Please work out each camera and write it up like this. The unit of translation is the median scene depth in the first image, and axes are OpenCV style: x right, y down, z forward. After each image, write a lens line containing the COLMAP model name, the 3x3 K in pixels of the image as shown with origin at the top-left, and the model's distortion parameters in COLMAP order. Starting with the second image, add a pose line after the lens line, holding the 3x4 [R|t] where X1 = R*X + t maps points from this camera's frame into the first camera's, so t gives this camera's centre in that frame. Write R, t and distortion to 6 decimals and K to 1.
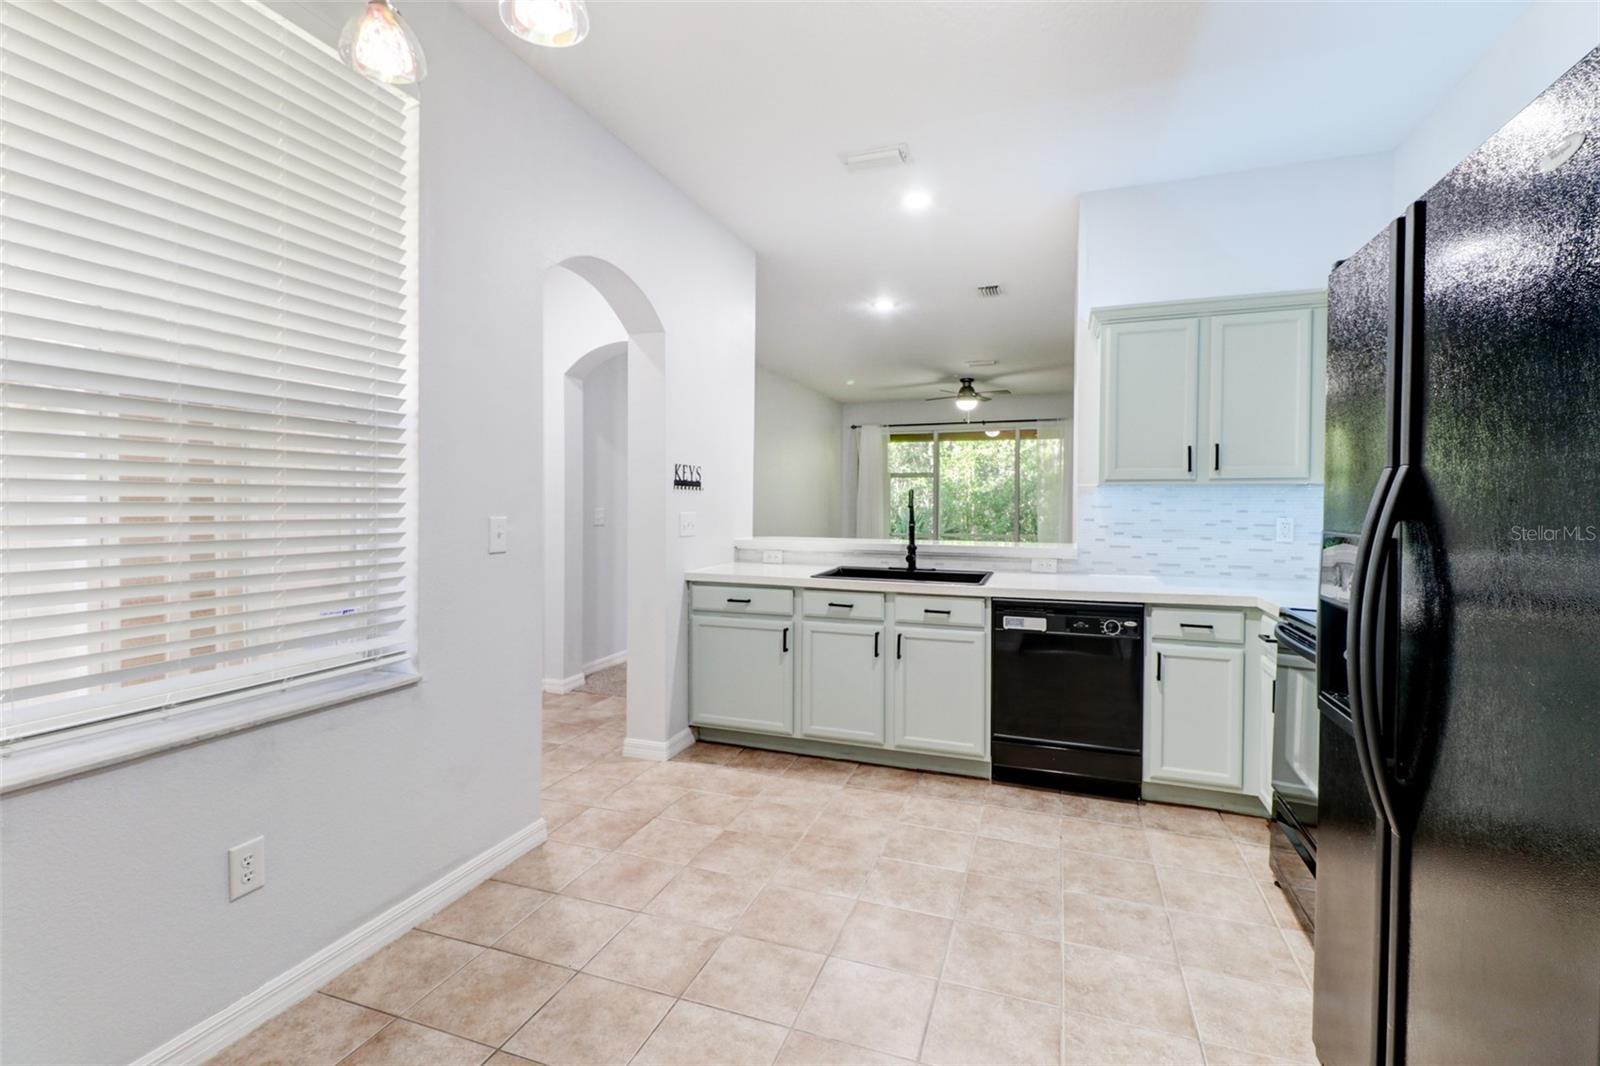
lens RADIAL K [[741.7, 0, 772.5], [0, 741.7, 457.4], [0, 0, 1]] dist [0.017657, -0.013550]
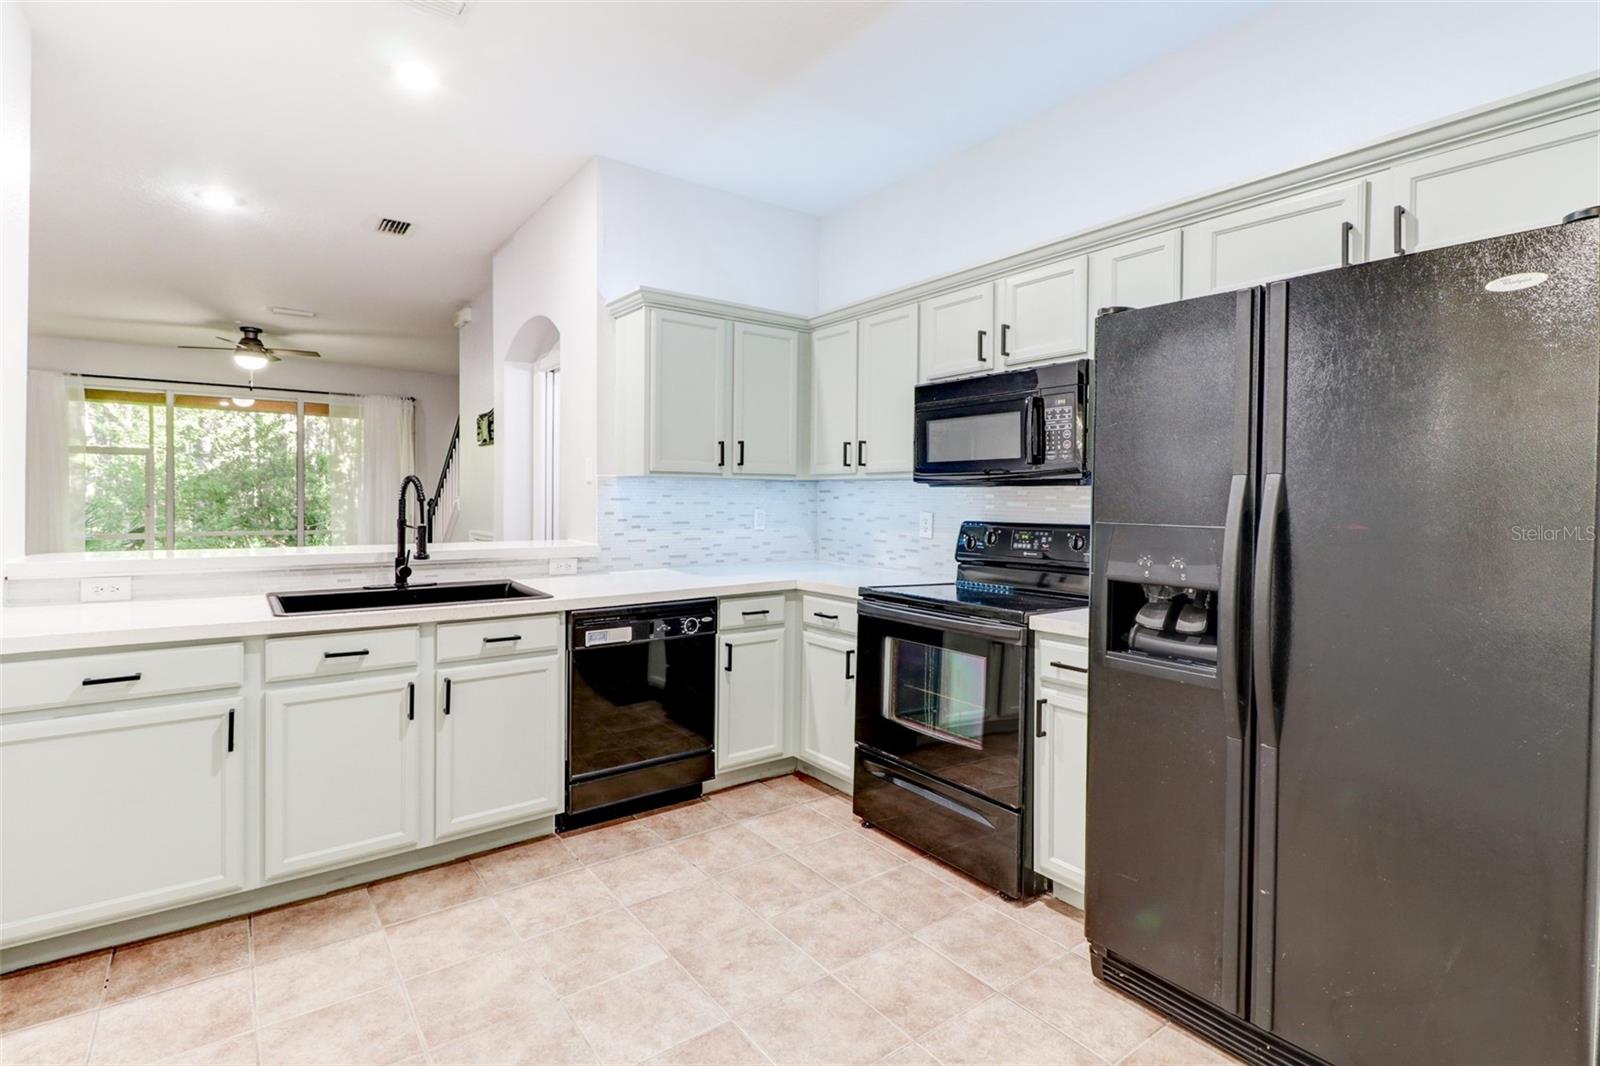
lens RADIAL K [[754.3, 0, 784.2], [0, 754.3, 507.3], [0, 0, 1]] dist [0.020286, -0.014477]
pose [[0.539169, -0.008573, 0.842154, -0.279365], [-0.054477, 0.997499, 0.045032, 0.030090], [-0.840434, -0.070158, 0.537354, 0.397836]]
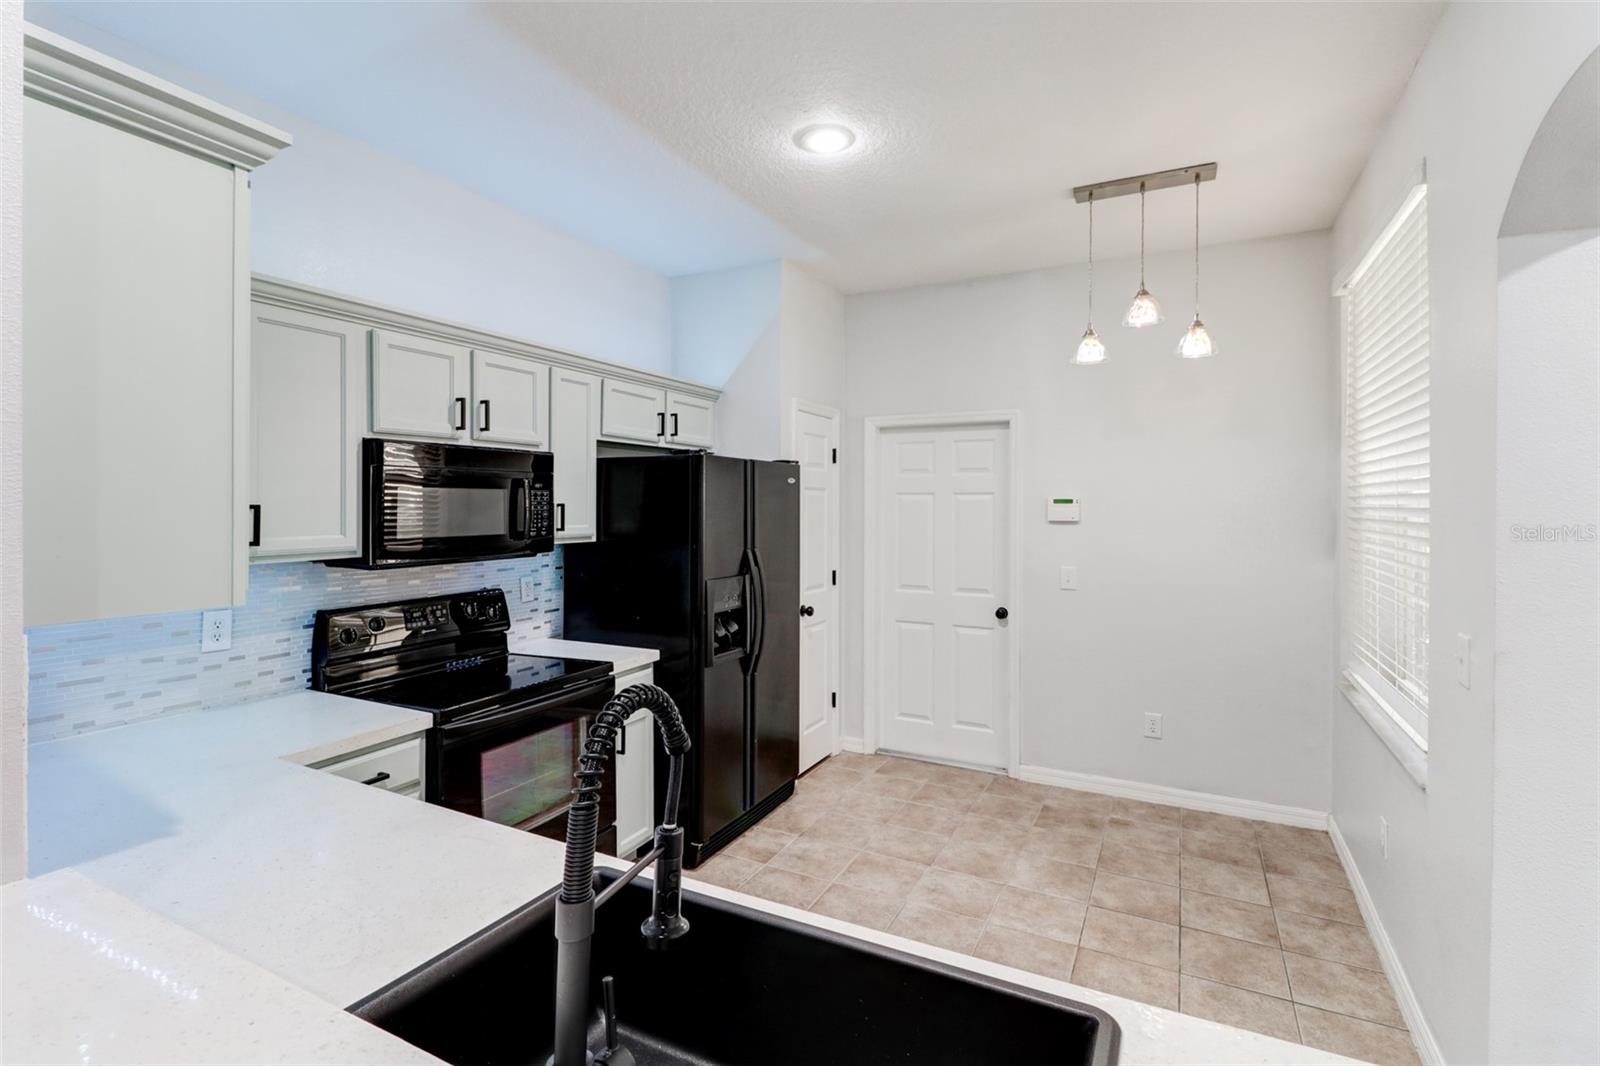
lens RADIAL K [[754.3, 0, 784.2], [0, 754.3, 507.3], [0, 0, 1]] dist [0.020286, -0.014477]
pose [[-0.993363, -0.004277, 0.114945, 0.146368], [-0.010196, 0.998649, -0.050961, 0.009452], [-0.114571, -0.051795, -0.992064, 1.464785]]
